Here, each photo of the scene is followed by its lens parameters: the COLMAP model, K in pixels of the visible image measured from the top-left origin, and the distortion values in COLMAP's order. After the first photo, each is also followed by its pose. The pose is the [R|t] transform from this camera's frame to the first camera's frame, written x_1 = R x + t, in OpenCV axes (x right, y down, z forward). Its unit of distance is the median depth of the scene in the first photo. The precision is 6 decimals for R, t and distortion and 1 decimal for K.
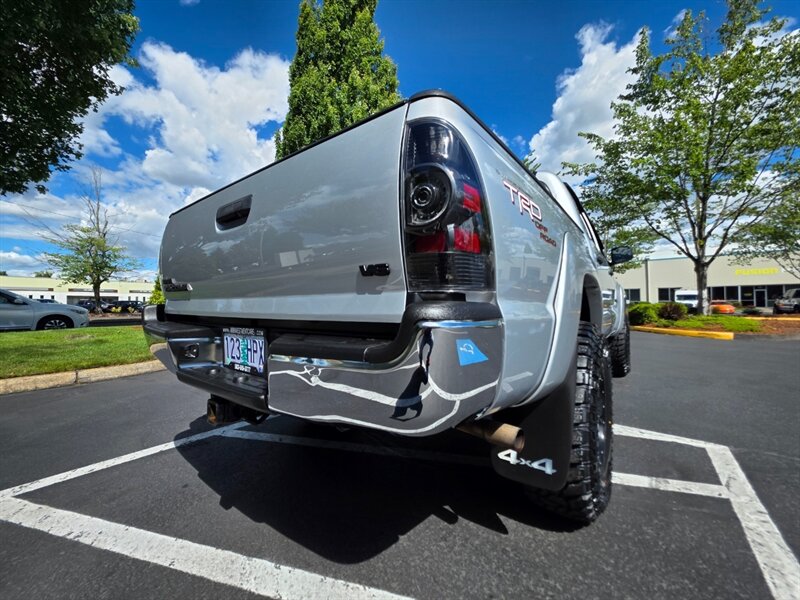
lens RADIAL K [[315.2, 0, 401.4], [0, 315.2, 300.9], [0, 0, 1]] dist [0.006853, 0.000088]
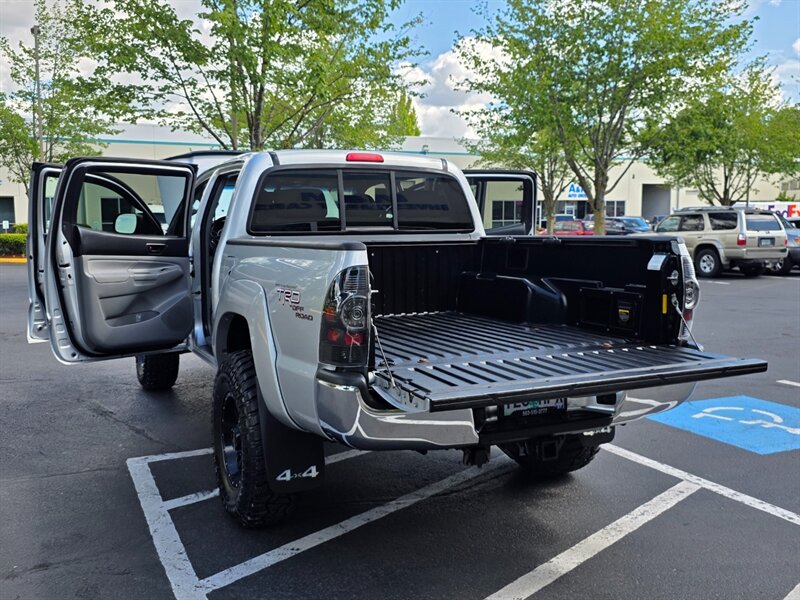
lens RADIAL K [[762.6, 0, 391.6], [0, 762.6, 291.0], [0, 0, 1]] dist [0.047721, 0.000337]
pose [[0.464678, -0.078506, 0.881993, -3.136218], [-0.011162, 0.995464, 0.094487, -0.474156], [-0.885409, -0.053751, 0.461694, 0.211780]]
